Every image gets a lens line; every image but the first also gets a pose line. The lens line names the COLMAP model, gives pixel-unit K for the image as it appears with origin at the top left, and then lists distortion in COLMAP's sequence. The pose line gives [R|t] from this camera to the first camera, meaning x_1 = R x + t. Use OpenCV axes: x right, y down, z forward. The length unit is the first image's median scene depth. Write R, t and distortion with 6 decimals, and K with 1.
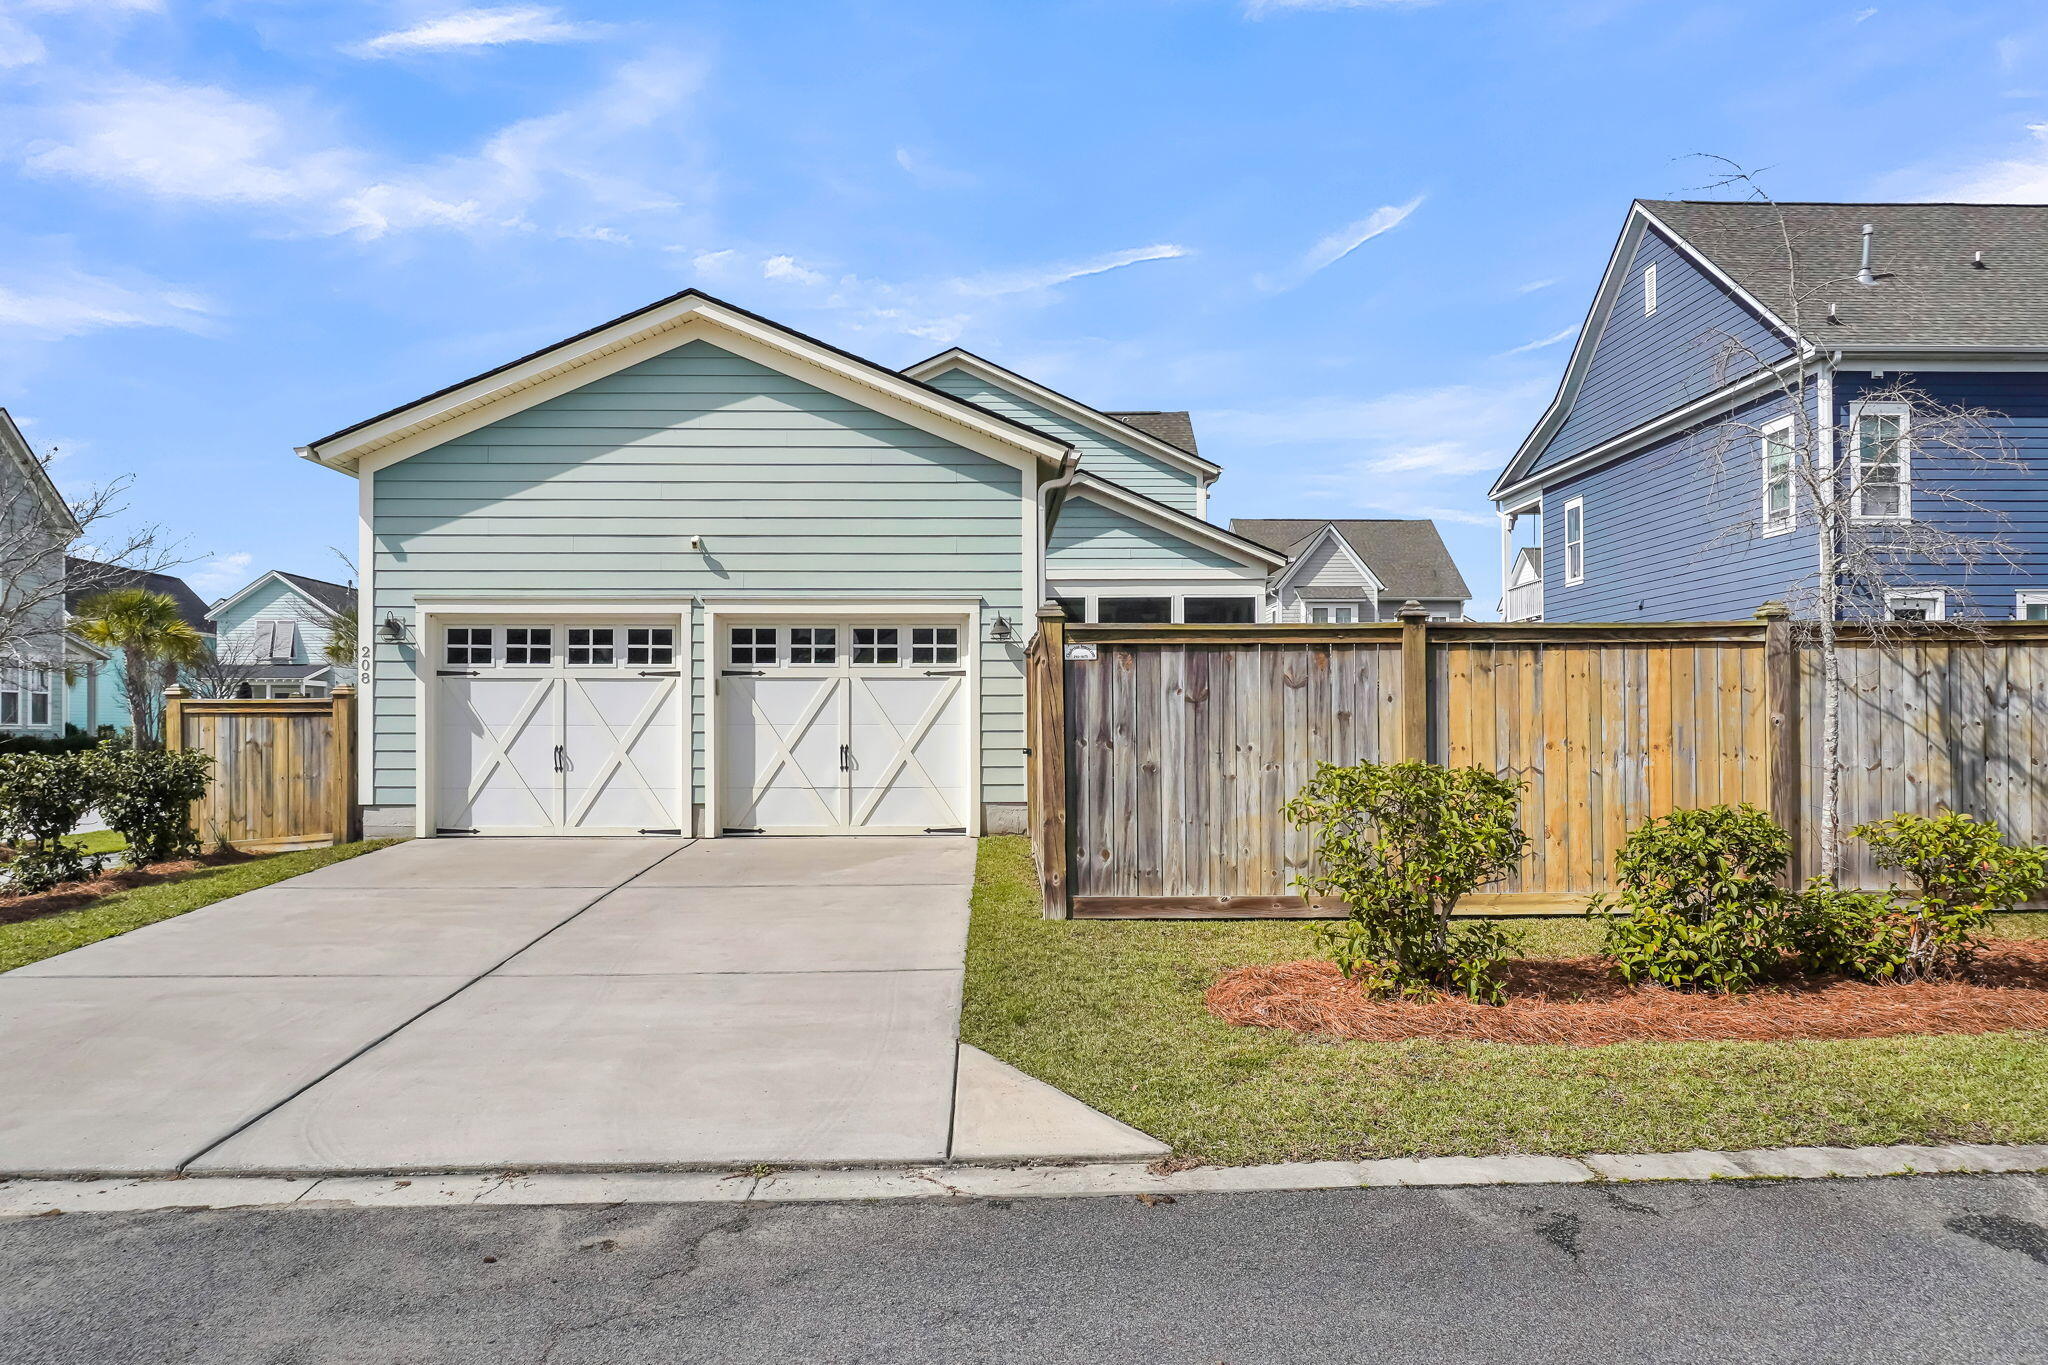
lens RADIAL K [[1452.2, 0, 1028.6], [0, 1452.2, 688.1], [0, 0, 1]] dist [-0.005142, -0.003557]
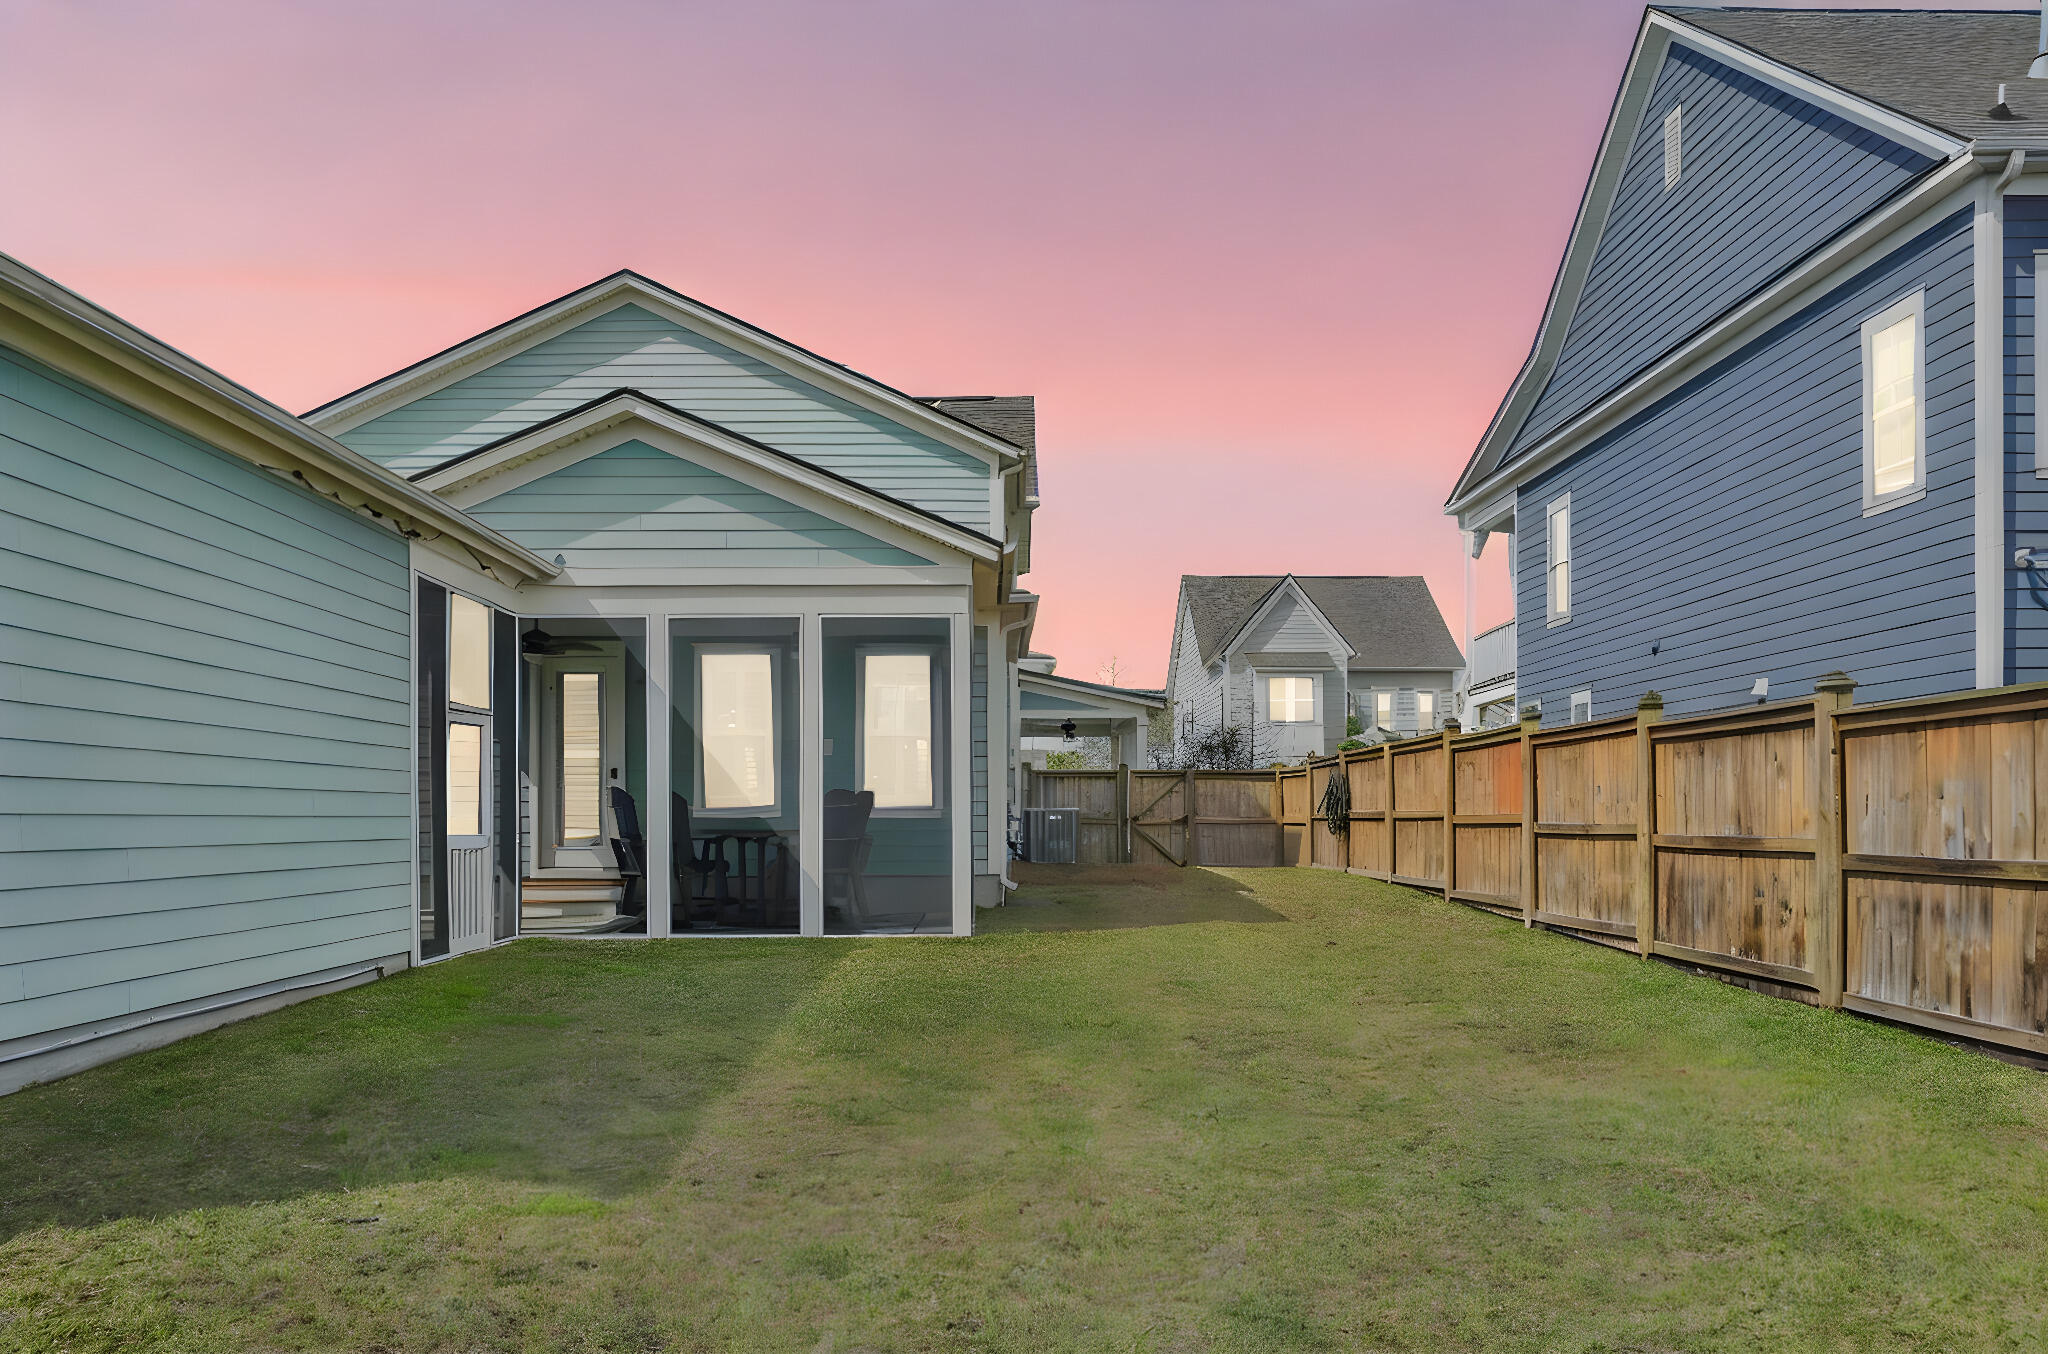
lens RADIAL K [[1469.9, 0, 1016.6], [0, 1469.9, 801.5], [0, 0, 1]] dist [-0.002218, 0.005835]
pose [[0.999758, -0.003184, -0.021752, 0.154437], [0.003569, 0.999838, 0.017667, -0.001292], [0.021692, -0.017740, 0.999607, 0.344955]]
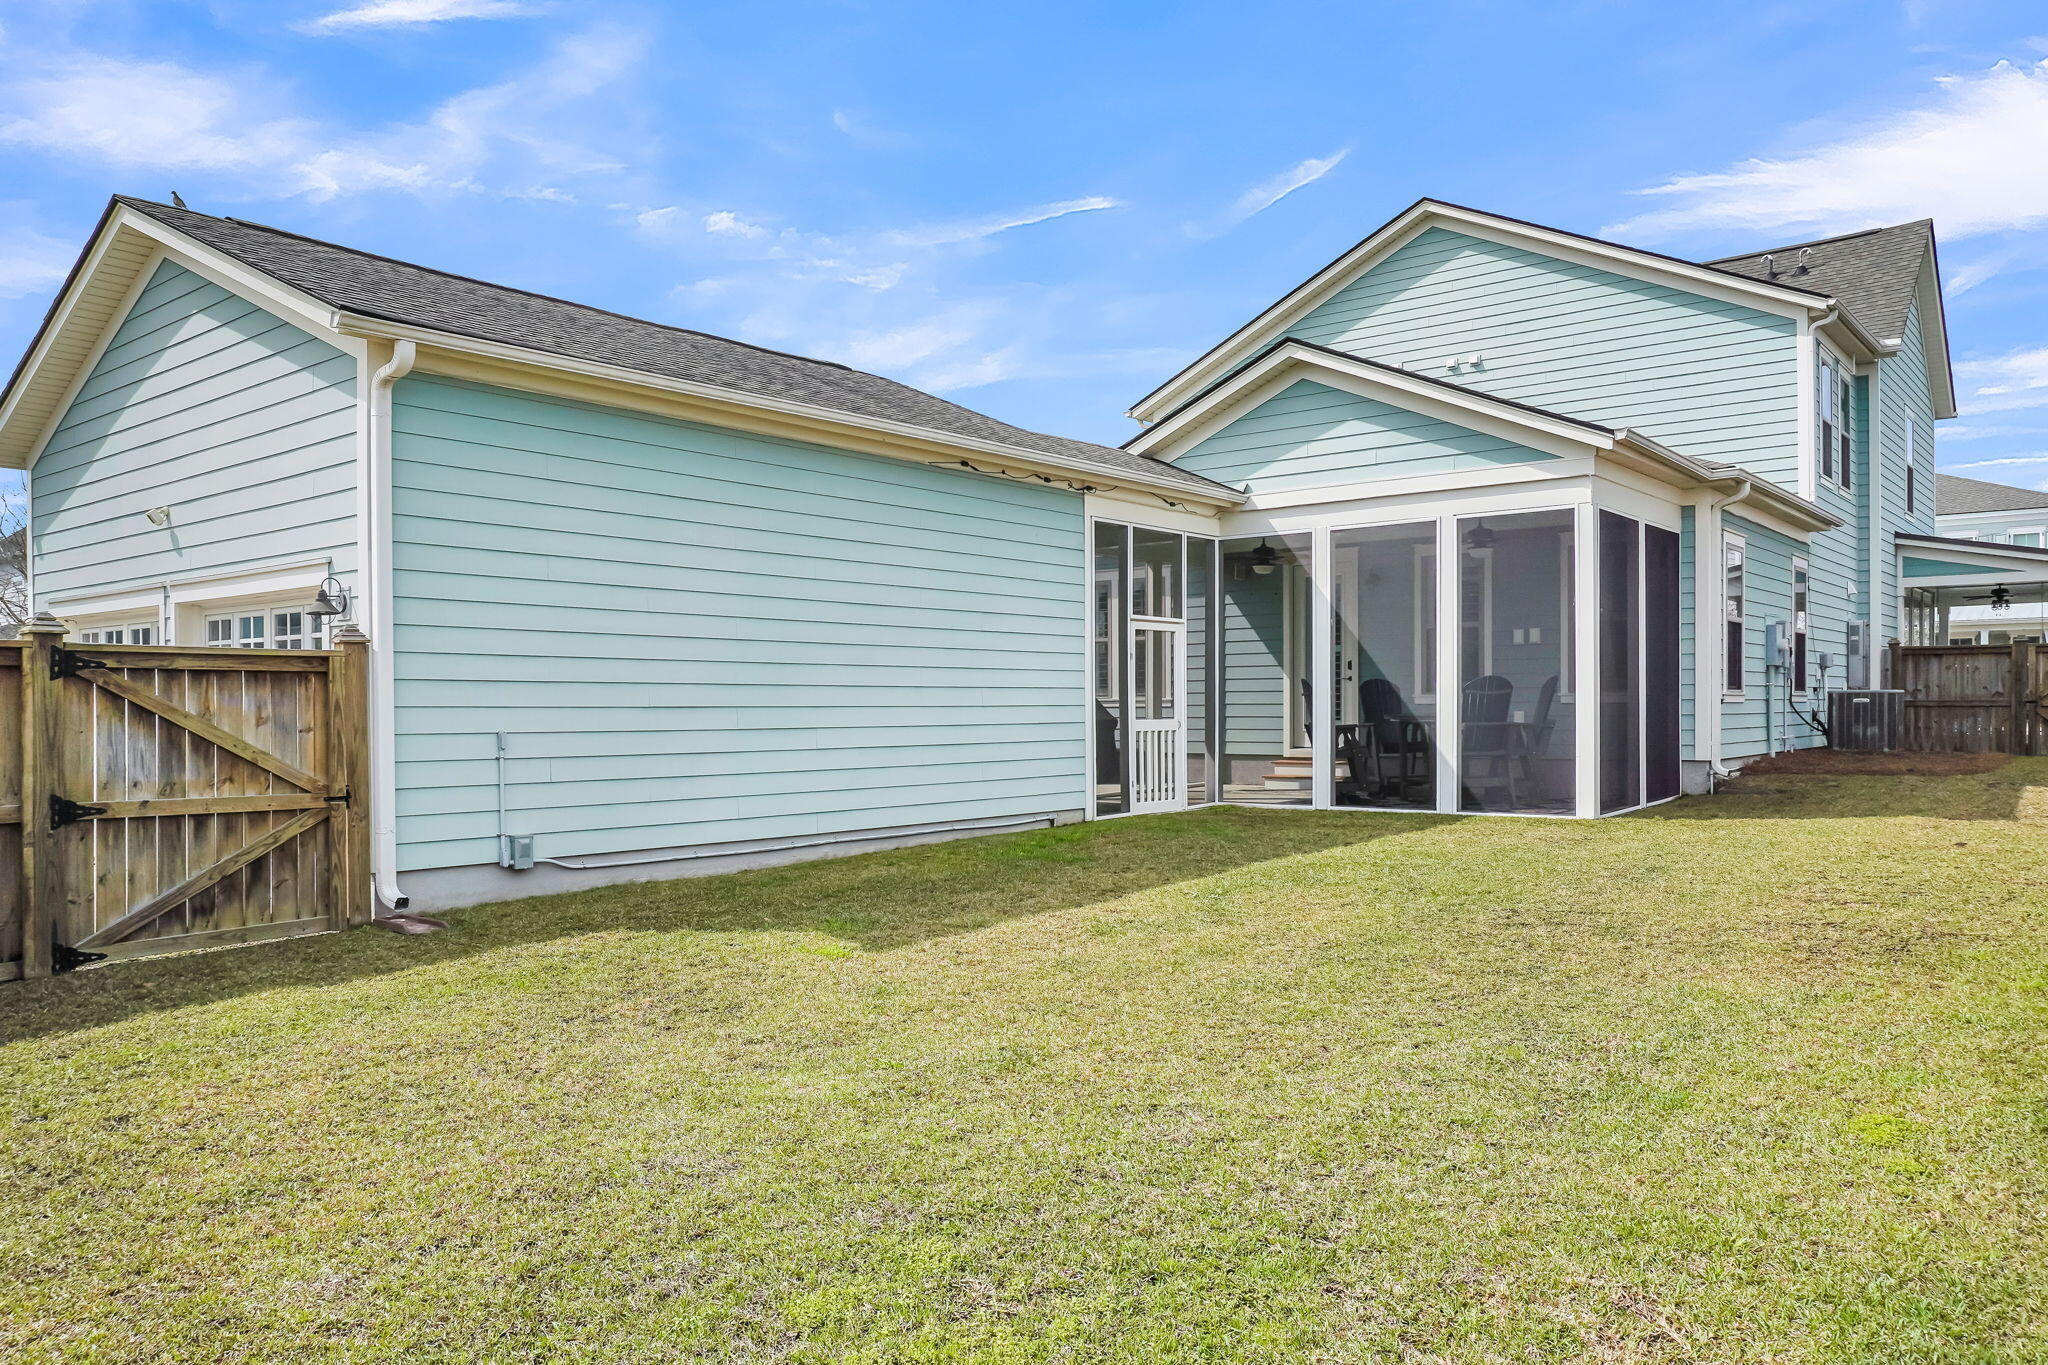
lens RADIAL K [[1452.2, 0, 1028.6], [0, 1452.2, 688.1], [0, 0, 1]] dist [-0.005142, -0.003557]
pose [[0.754766, -0.015331, -0.655814, 0.291252], [0.027960, 0.999570, 0.008812, -0.002046], [0.655397, -0.024987, 0.754871, 0.338396]]
